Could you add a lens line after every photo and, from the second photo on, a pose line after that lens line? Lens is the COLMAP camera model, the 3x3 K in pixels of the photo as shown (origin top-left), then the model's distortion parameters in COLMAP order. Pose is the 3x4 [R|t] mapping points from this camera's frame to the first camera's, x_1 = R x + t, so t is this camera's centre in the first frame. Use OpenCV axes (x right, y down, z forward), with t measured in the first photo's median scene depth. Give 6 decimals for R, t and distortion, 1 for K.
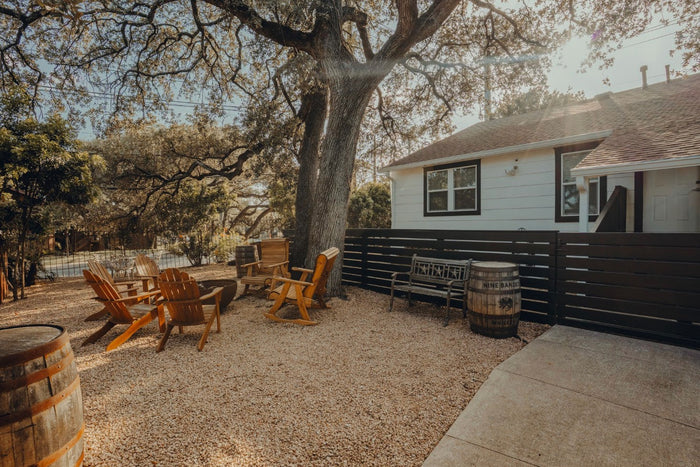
lens RADIAL K [[342.5, 0, 351.6], [0, 342.5, 225.1], [0, 0, 1]] dist [-0.014875, 0.000295]
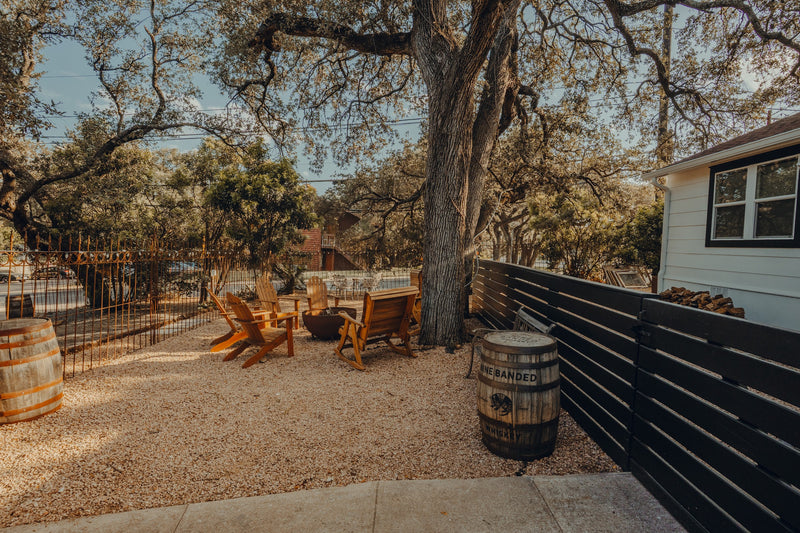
lens RADIAL K [[410.8, 0, 401.3], [0, 410.8, 247.5], [0, 0, 1]] dist [-0.023640, -0.000334]
pose [[0.758000, 0.035286, -0.651299, 0.538677], [-0.028976, 0.999371, 0.020421, -0.045386], [0.651610, 0.003393, 0.758546, 0.209711]]
